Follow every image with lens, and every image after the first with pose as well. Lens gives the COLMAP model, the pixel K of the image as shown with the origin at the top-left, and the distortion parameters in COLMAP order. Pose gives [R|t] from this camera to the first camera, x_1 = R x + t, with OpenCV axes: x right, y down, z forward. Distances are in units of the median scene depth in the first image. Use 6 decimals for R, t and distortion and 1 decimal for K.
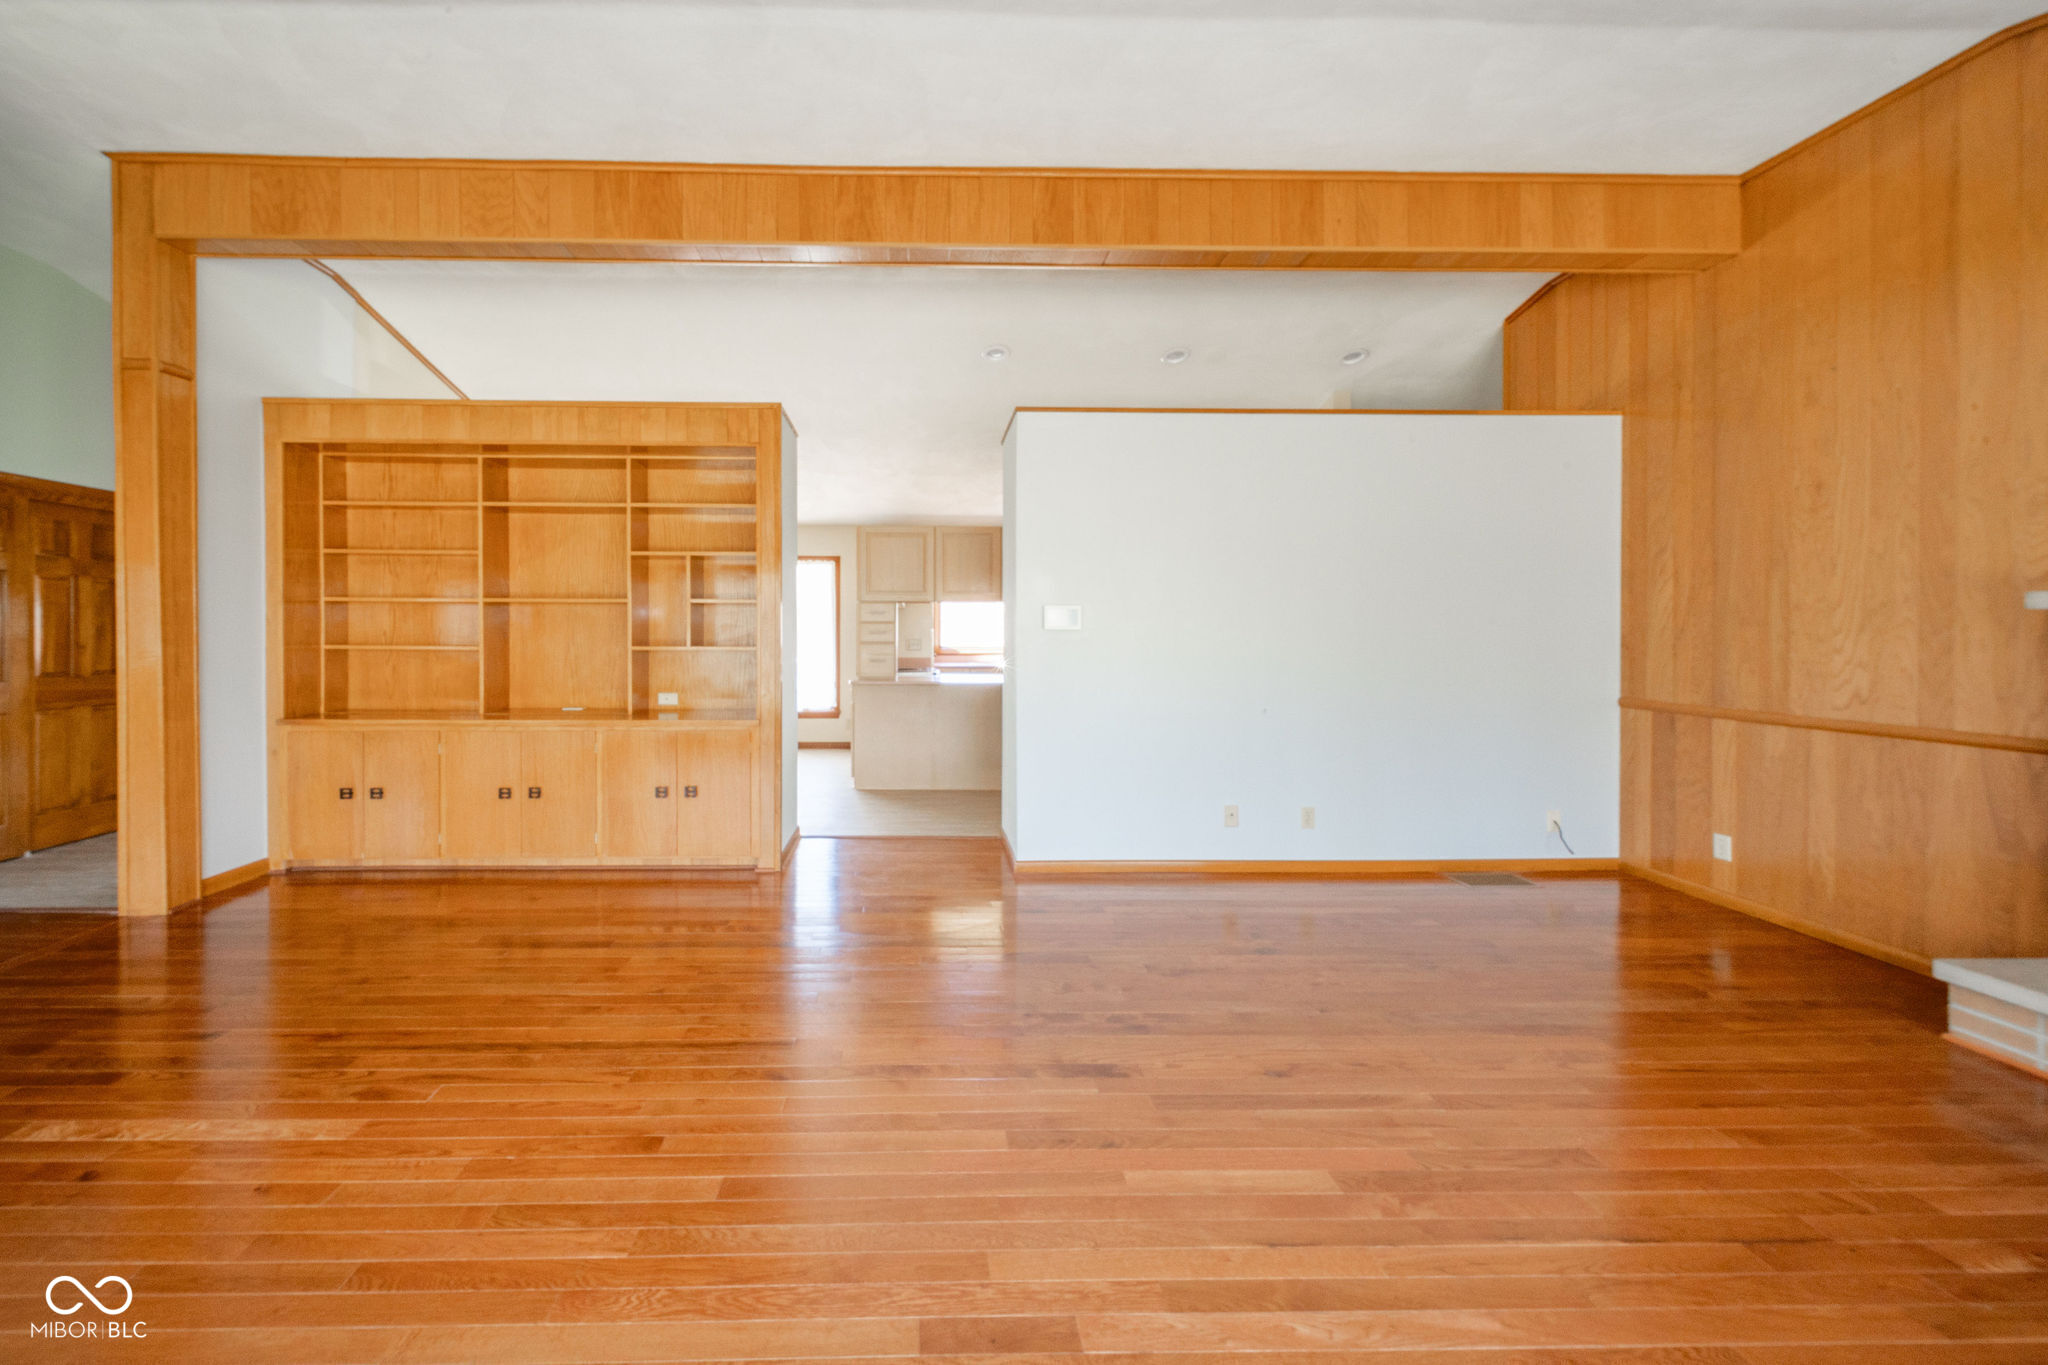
lens RADIAL K [[854.0, 0, 993.9], [0, 854.0, 647.2], [0, 0, 1]] dist [-0.000074, -0.000029]
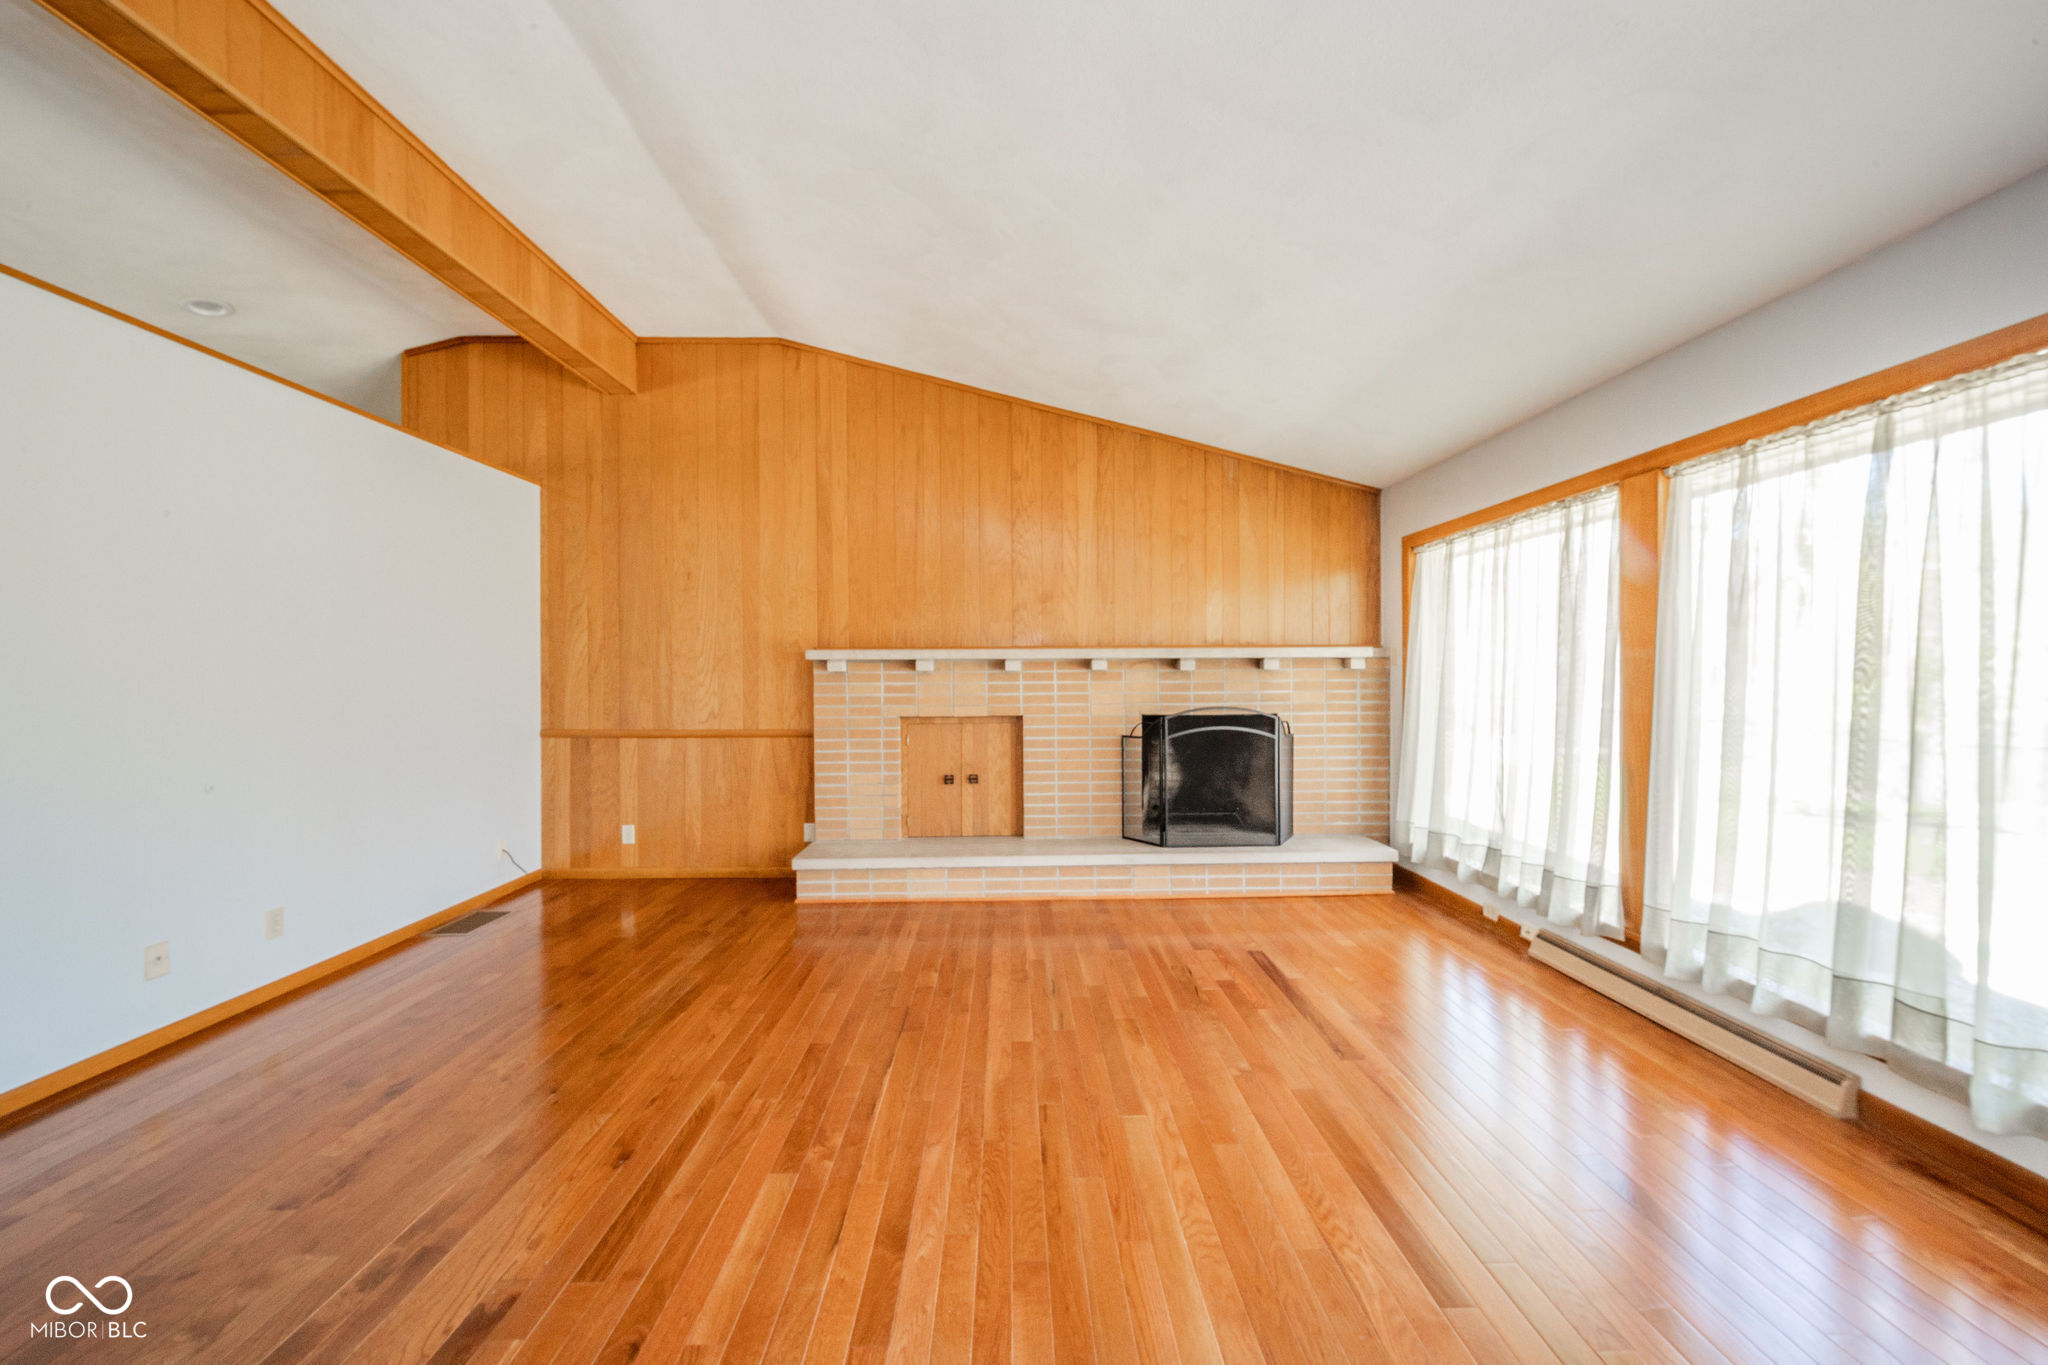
lens RADIAL K [[742.9, 0, 1024.0], [0, 742.9, 682.5], [0, 0, 1]] dist [-0.000045, -0.000054]
pose [[0.007258, -0.014515, 0.999868, -0.312897], [0.021901, 0.999657, 0.014353, -0.005666], [-0.999734, 0.021794, 0.007573, 0.389360]]
